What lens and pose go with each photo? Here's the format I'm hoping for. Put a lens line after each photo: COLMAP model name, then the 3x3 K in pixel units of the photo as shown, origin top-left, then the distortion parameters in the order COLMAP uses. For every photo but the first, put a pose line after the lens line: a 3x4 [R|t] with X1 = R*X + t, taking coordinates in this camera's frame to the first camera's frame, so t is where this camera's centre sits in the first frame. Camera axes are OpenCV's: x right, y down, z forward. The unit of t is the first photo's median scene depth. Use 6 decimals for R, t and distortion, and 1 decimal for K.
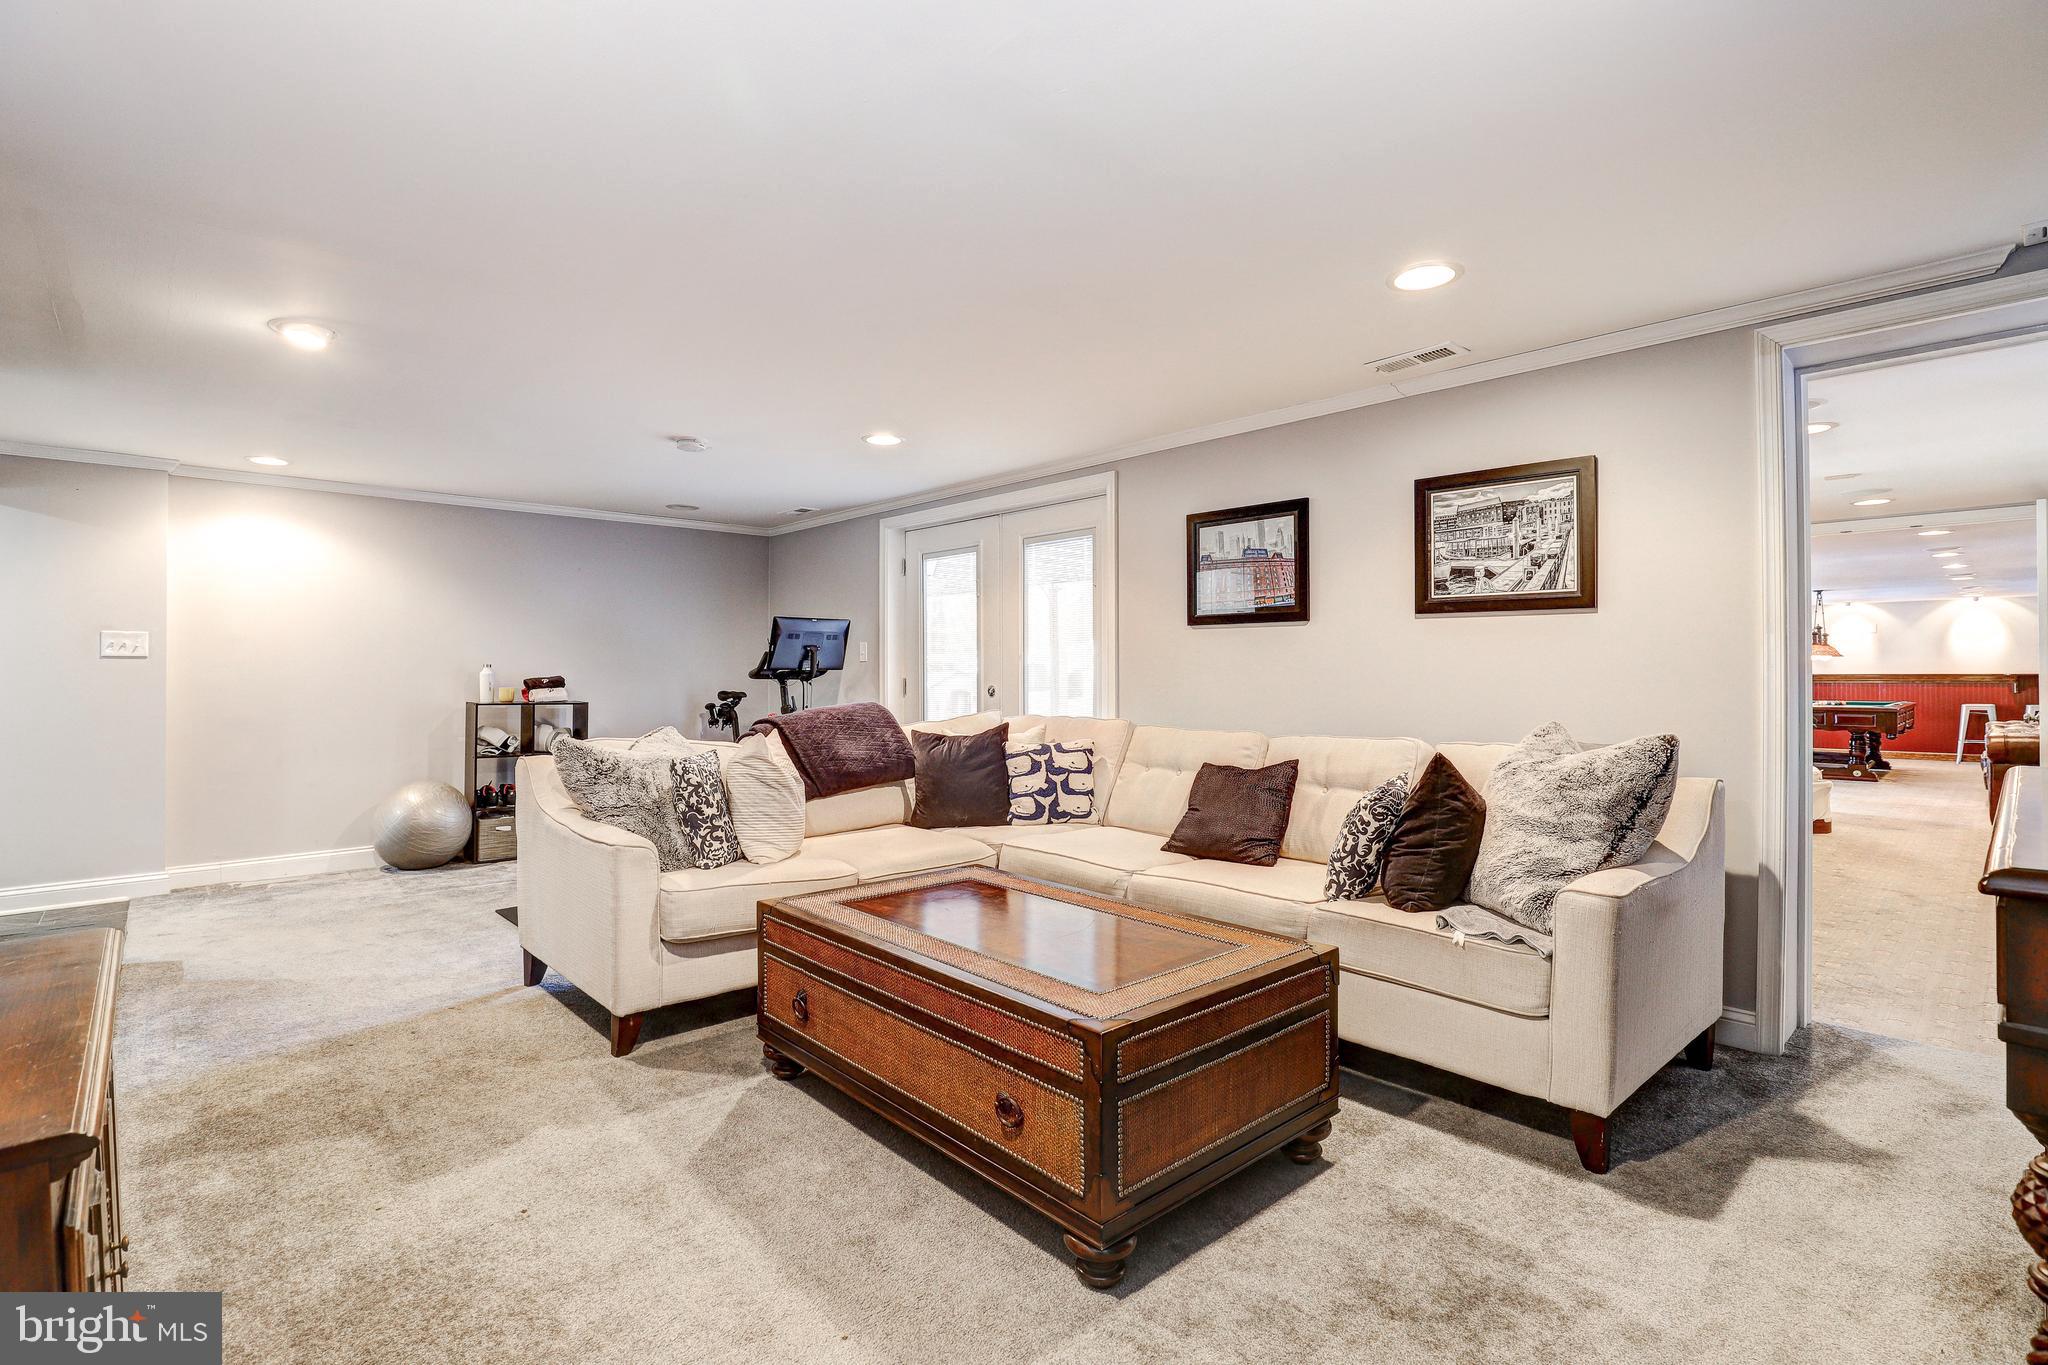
lens RADIAL K [[945.1, 0, 1024.0], [0, 945.1, 682.5], [0, 0, 1]] dist [-0.029182, 0.000638]
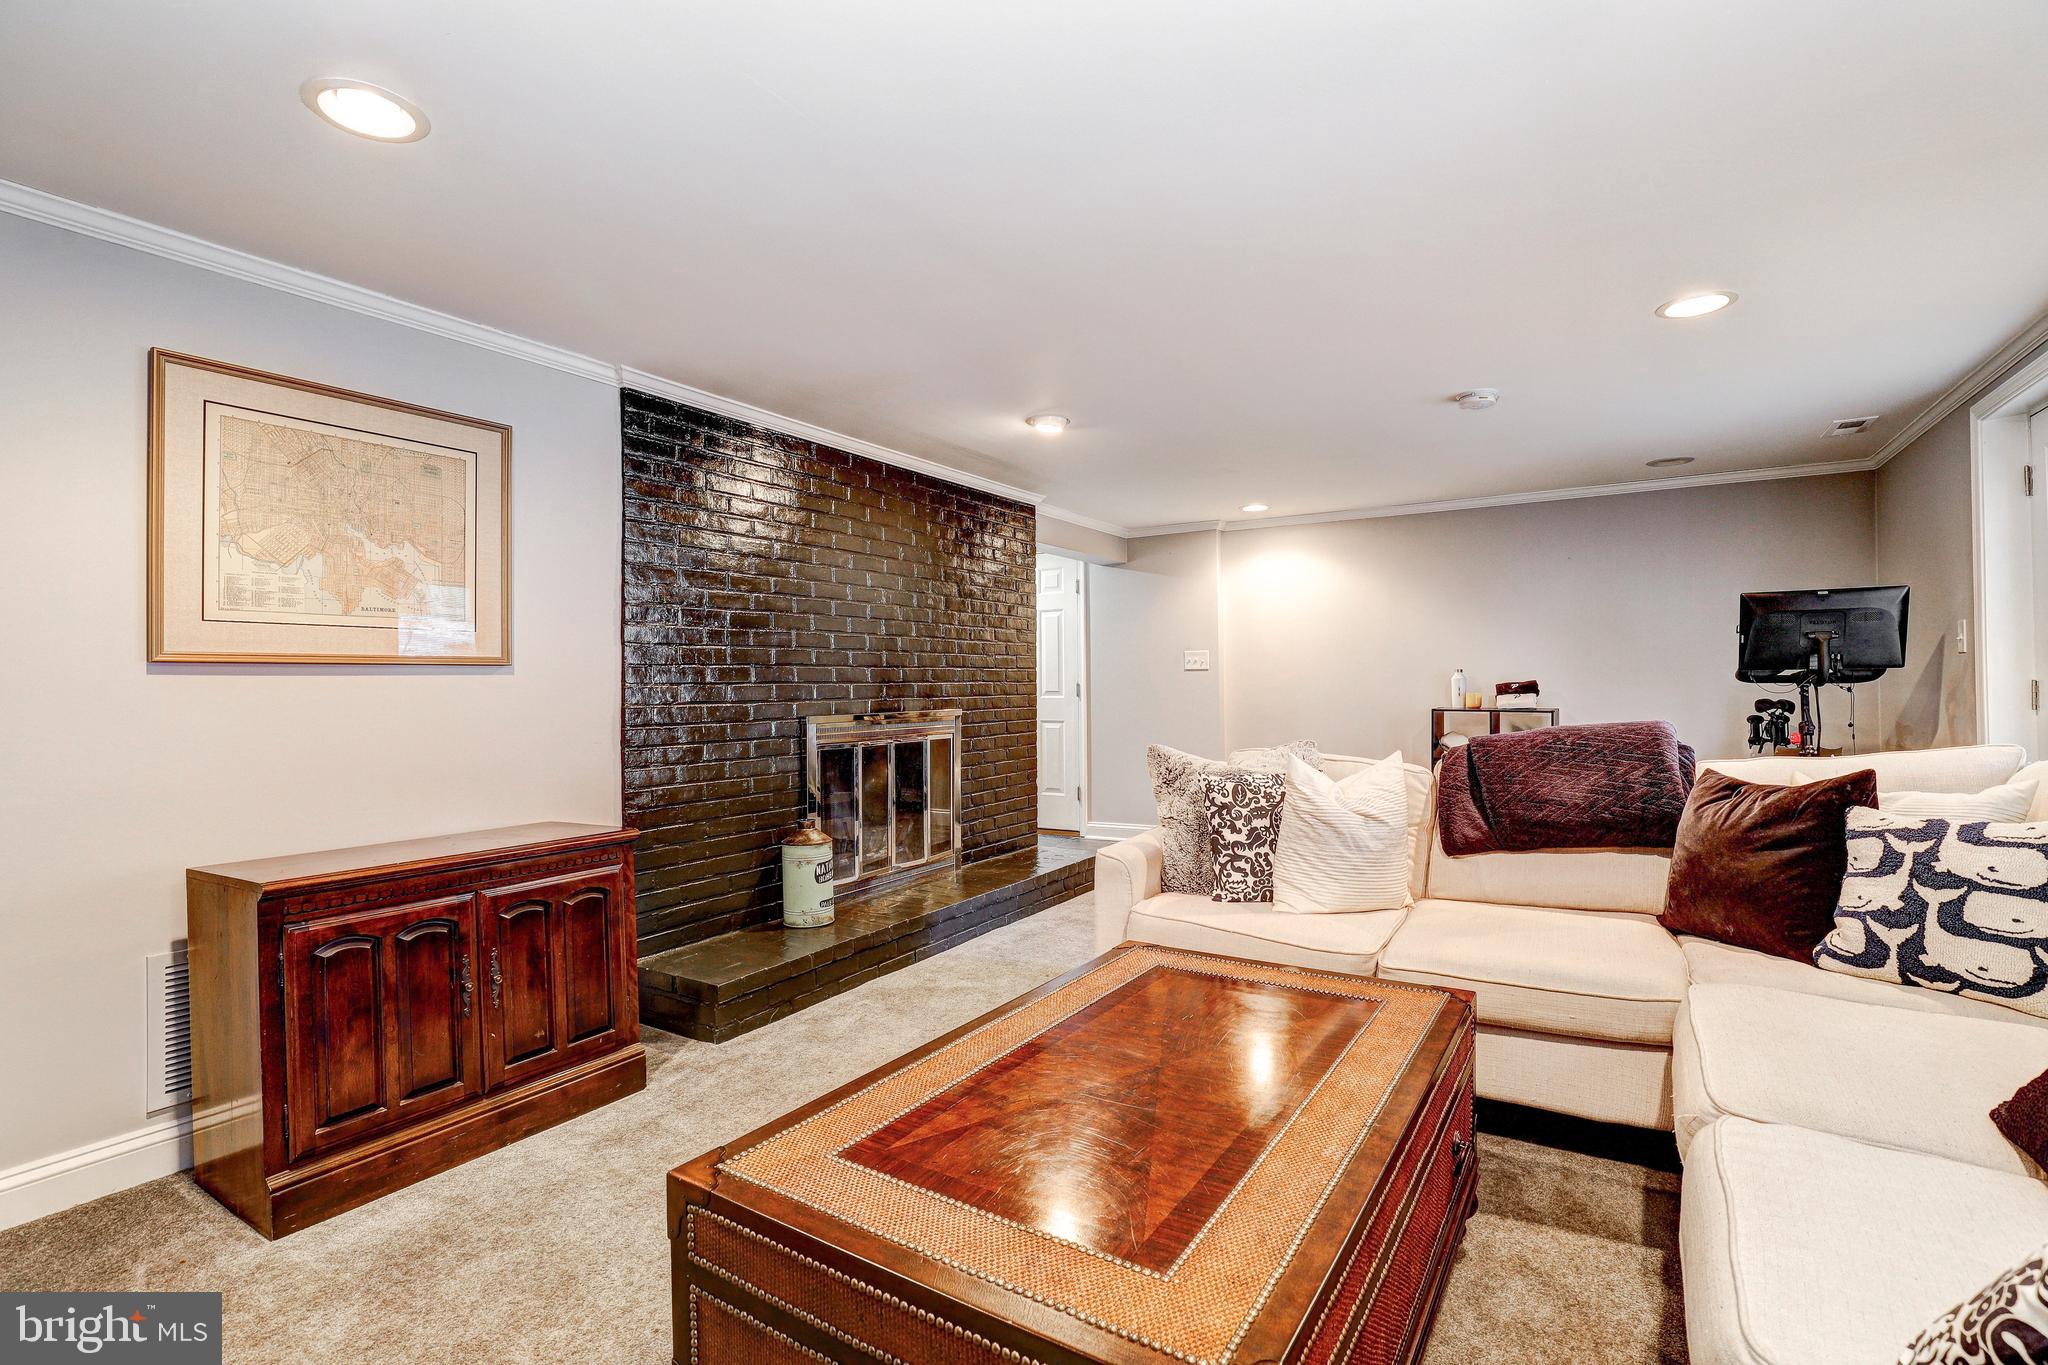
lens RADIAL K [[945.1, 0, 1024.0], [0, 945.1, 682.5], [0, 0, 1]] dist [-0.029182, 0.000638]
pose [[0.257411, -0.004806, -0.966290, 0.359298], [0.004354, 0.999983, -0.003813, -0.005053], [0.966292, -0.003226, 0.257427, 0.439175]]
